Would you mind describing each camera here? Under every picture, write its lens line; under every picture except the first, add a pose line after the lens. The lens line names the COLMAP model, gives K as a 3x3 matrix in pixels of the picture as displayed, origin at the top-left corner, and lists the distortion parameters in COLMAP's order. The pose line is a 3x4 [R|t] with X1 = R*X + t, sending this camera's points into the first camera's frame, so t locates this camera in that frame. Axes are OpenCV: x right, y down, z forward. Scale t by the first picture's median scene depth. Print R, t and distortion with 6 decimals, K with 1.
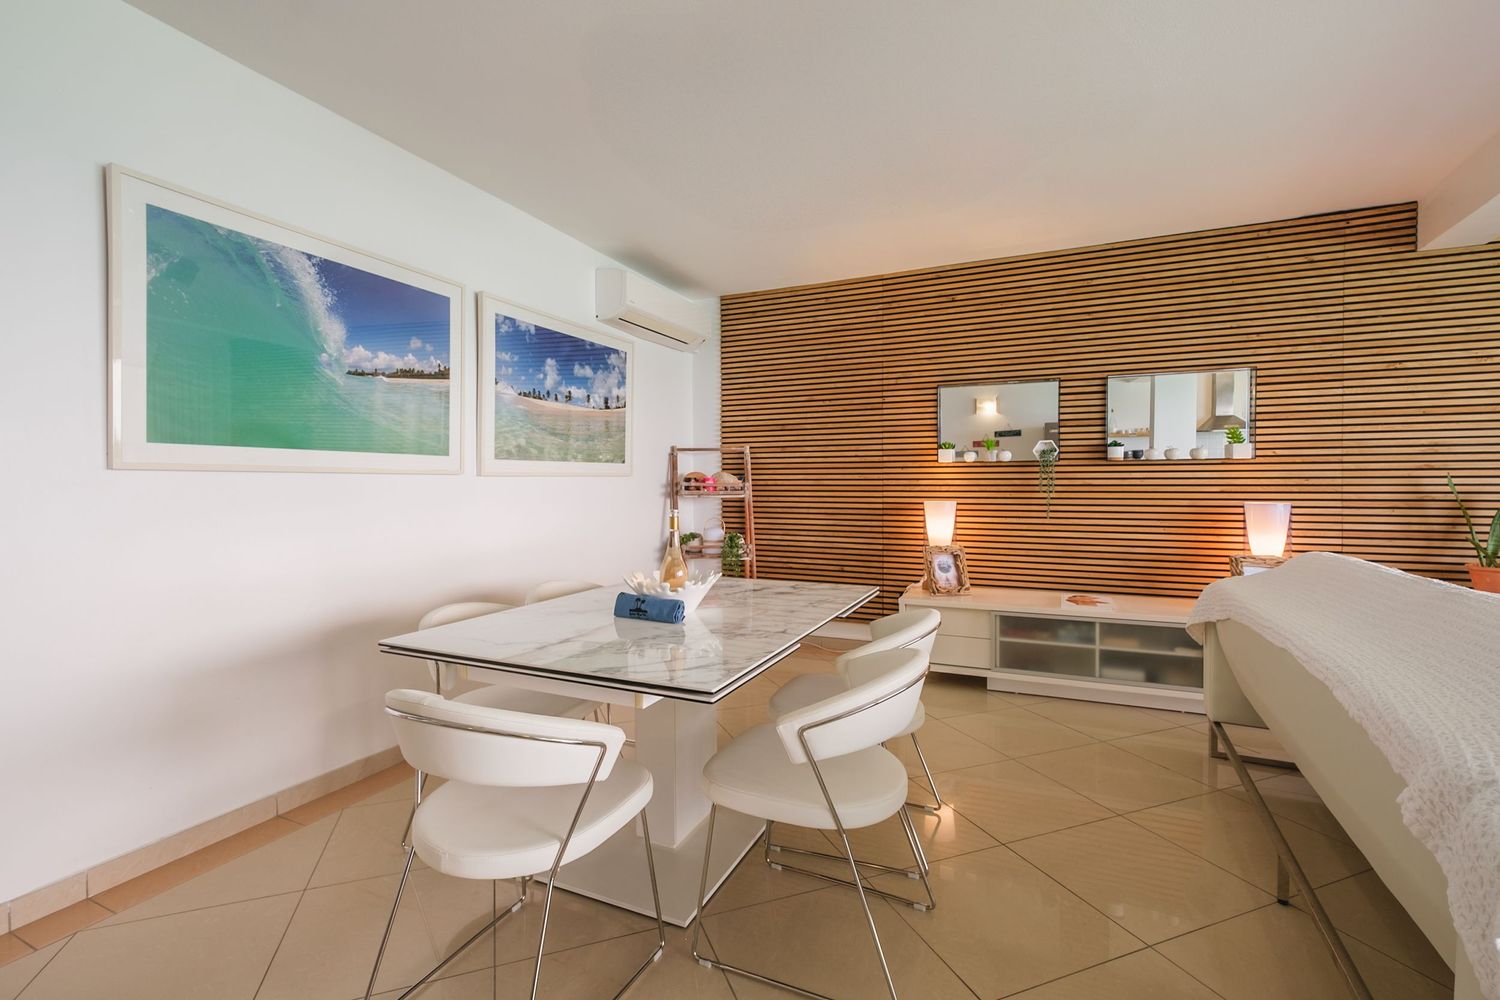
lens RADIAL K [[623.9, 0, 750.0], [0, 623.9, 500.0], [0, 0, 1]] dist [0.000266, -0.000018]
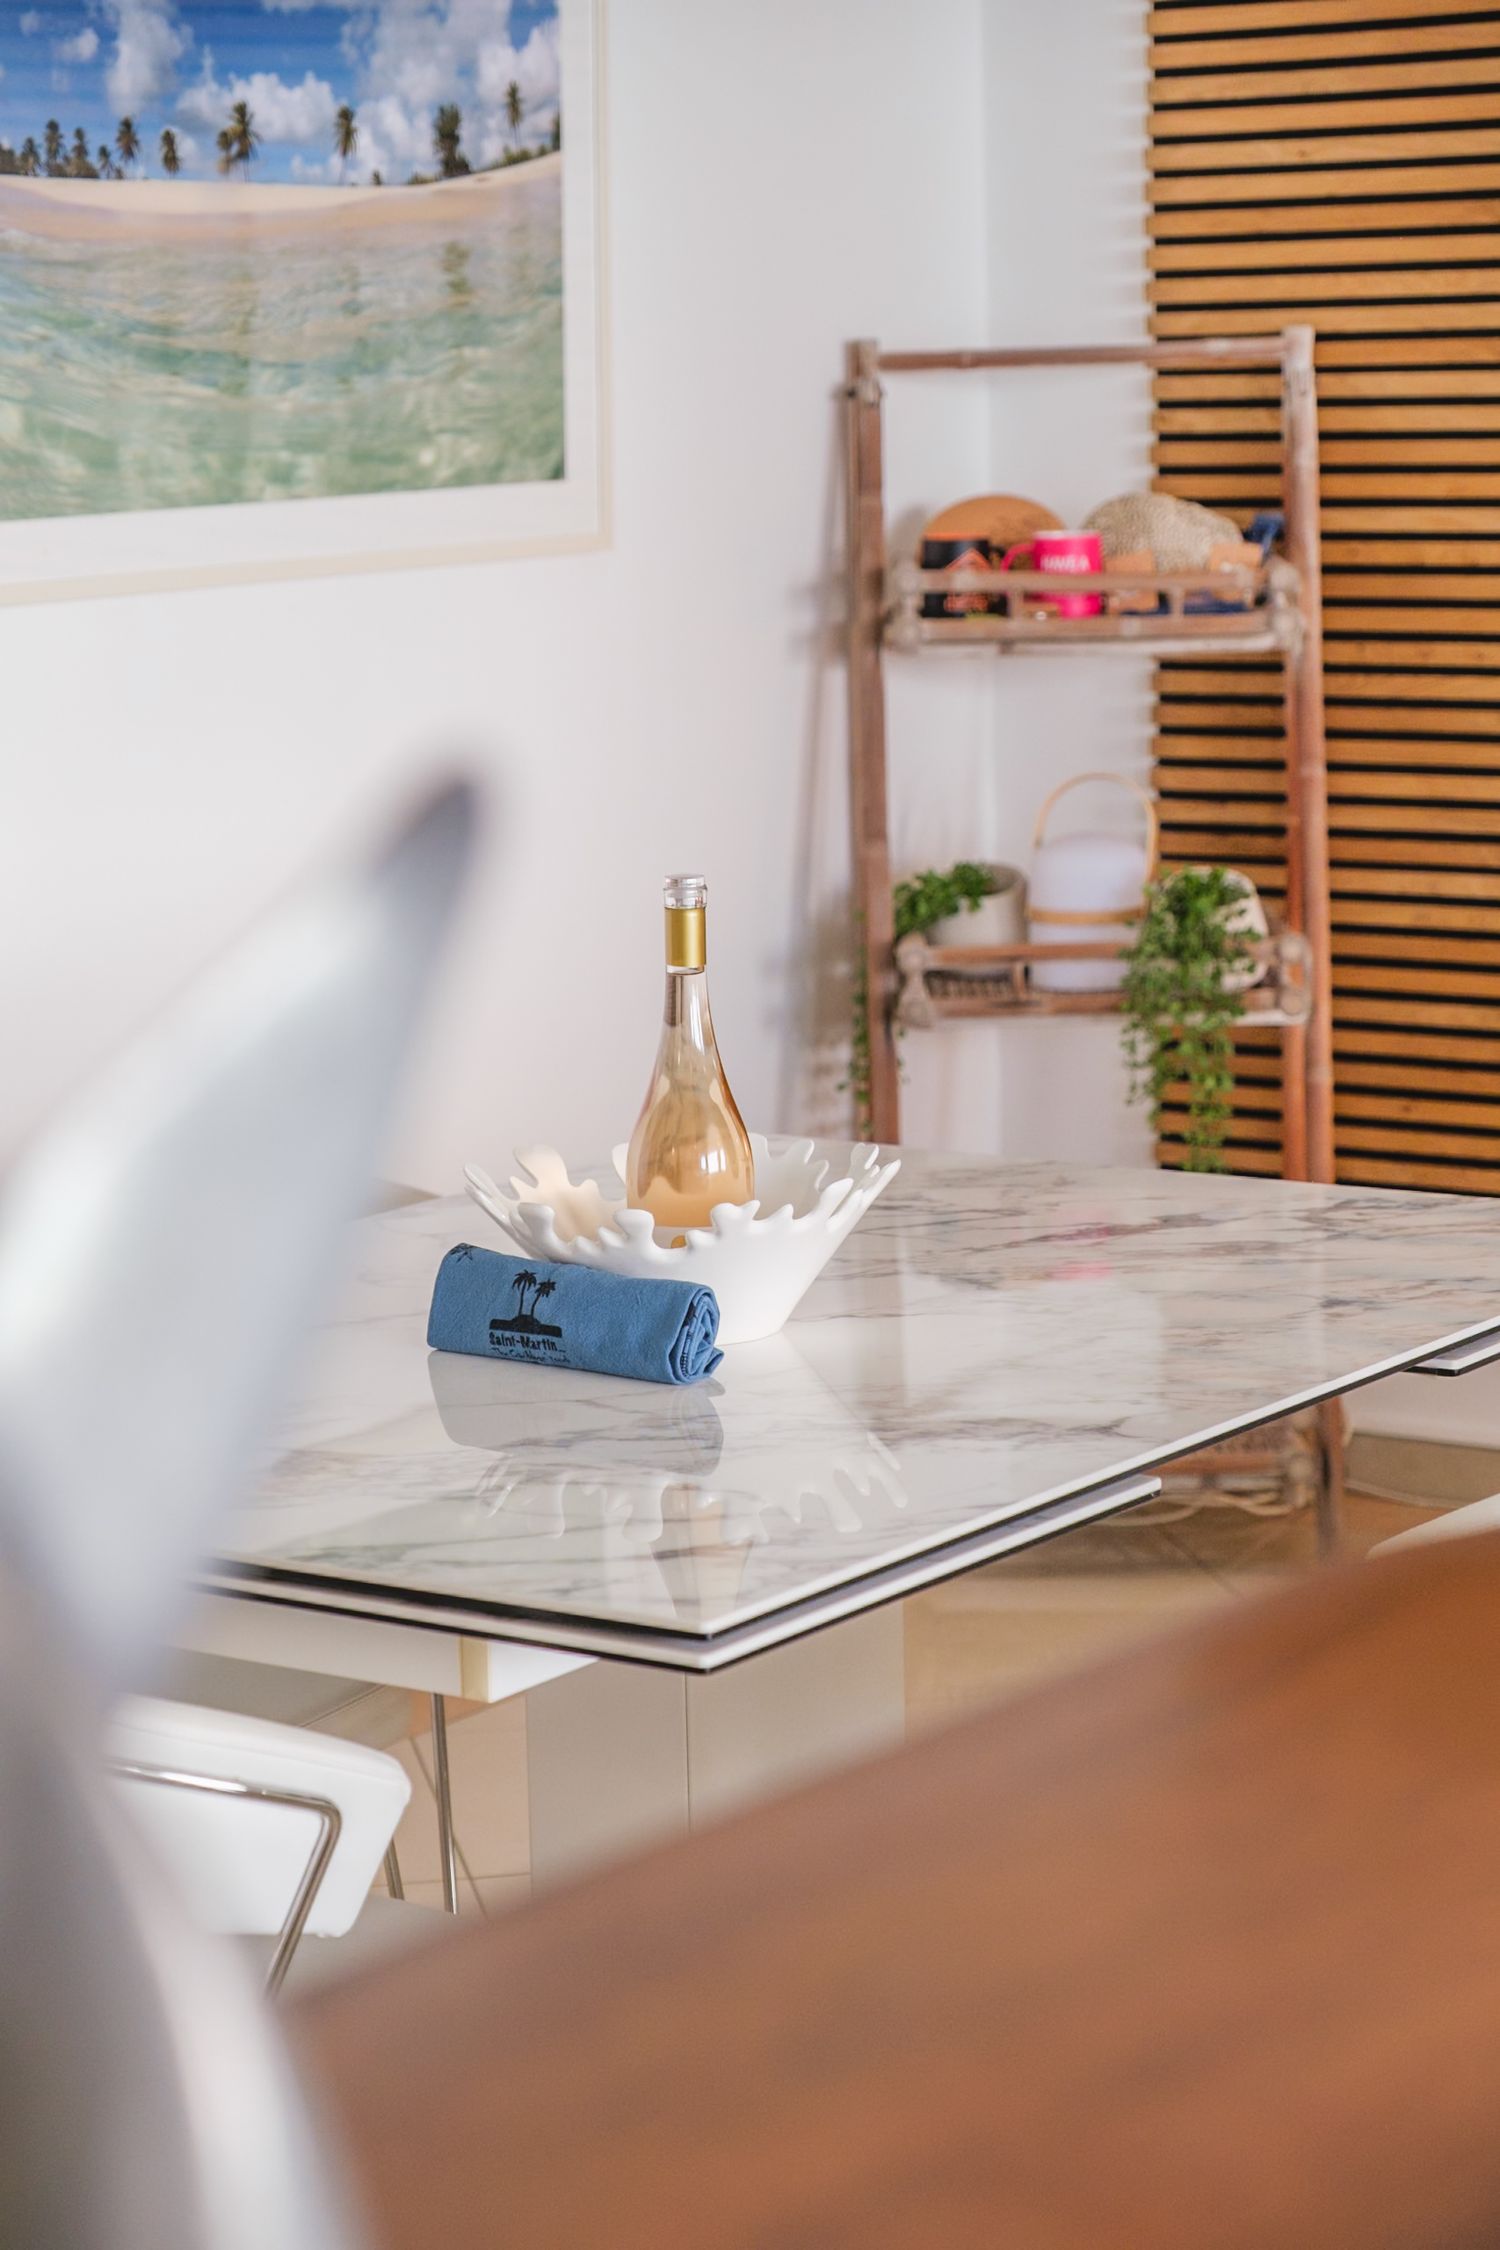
lens RADIAL K [[5126.5, 0, 750.0], [0, 5126.5, 1125.0], [0, 0, 1]] dist [0.489028, -5.847452]
pose [[0.977312, 0.005275, -0.211738, 0.162077], [0.025773, 0.989300, 0.143603, -0.088792], [0.210230, -0.145802, 0.966719, -0.429037]]
